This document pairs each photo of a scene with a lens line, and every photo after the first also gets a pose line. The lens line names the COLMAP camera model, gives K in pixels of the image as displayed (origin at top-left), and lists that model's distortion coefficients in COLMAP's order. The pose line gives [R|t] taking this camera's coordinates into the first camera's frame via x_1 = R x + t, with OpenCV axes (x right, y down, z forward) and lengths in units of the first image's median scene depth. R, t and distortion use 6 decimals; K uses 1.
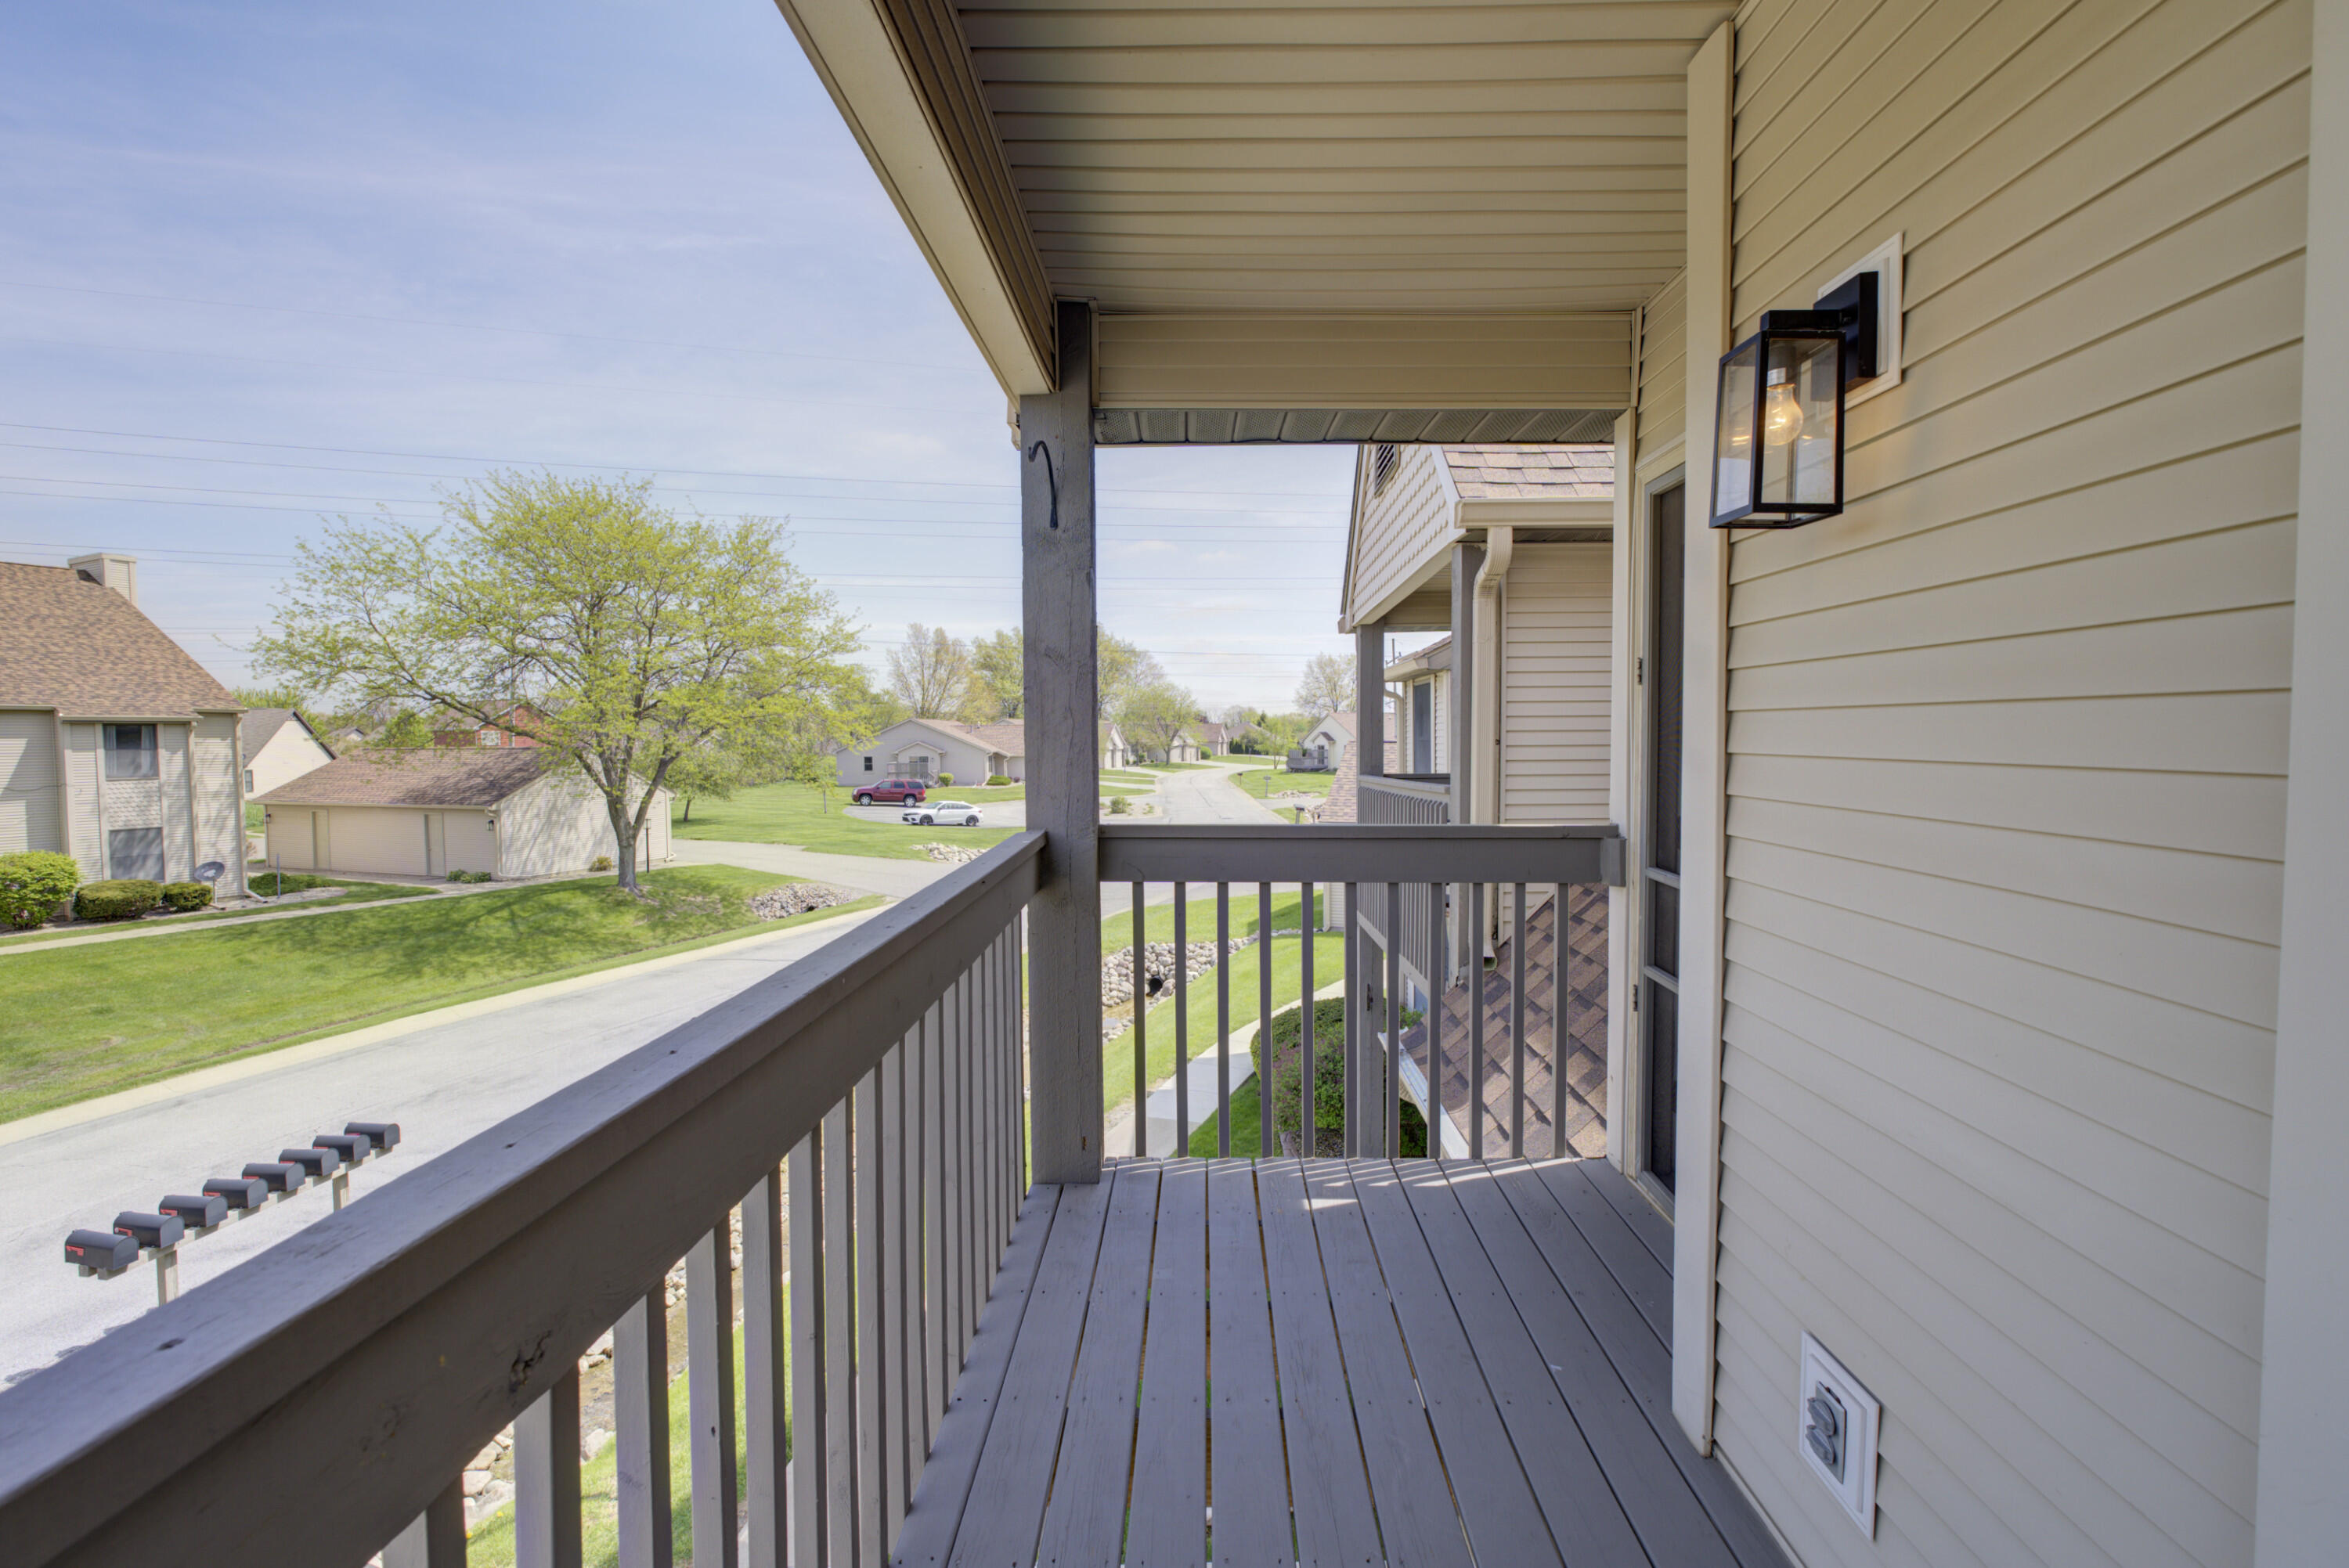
lens RADIAL K [[1085.1, 0, 1180.9], [0, 1085.1, 783.3], [0, 0, 1]] dist [-0.003733, 0.000283]
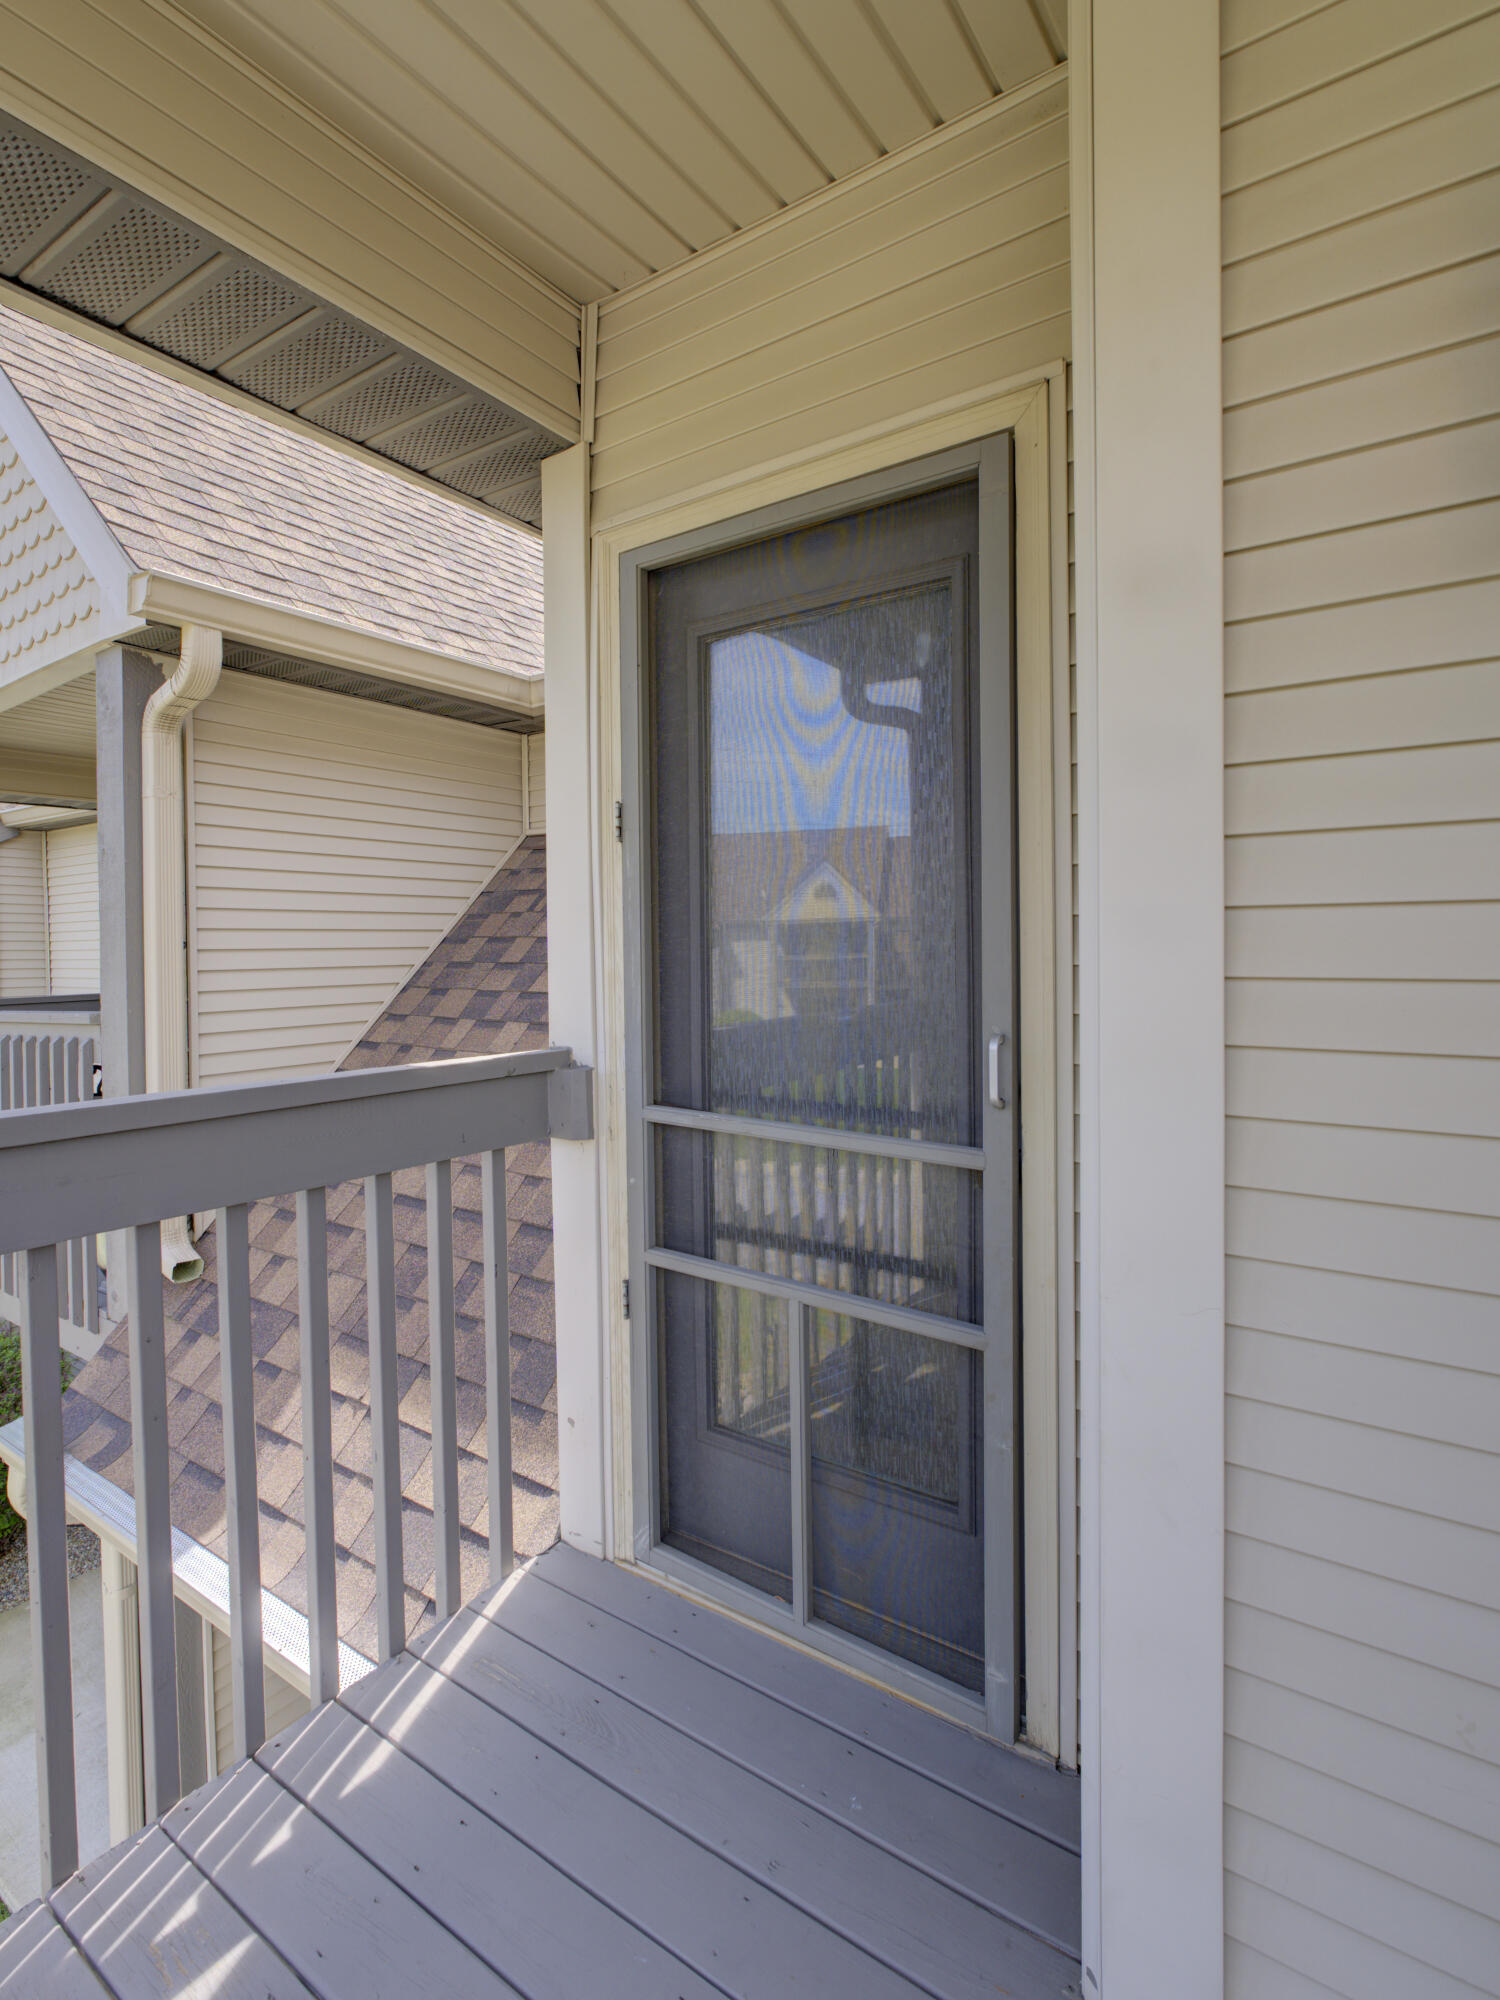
lens RADIAL K [[991.4, 0, 747.4], [0, 991.4, 962.3], [0, 0, 1]] dist [-0.001366, -0.000577]
pose [[0.558315, -0.016038, 0.829474, -0.042038], [0.048930, 0.998709, -0.013625, -0.001256], [-0.828185, 0.048193, 0.558379, 0.436555]]
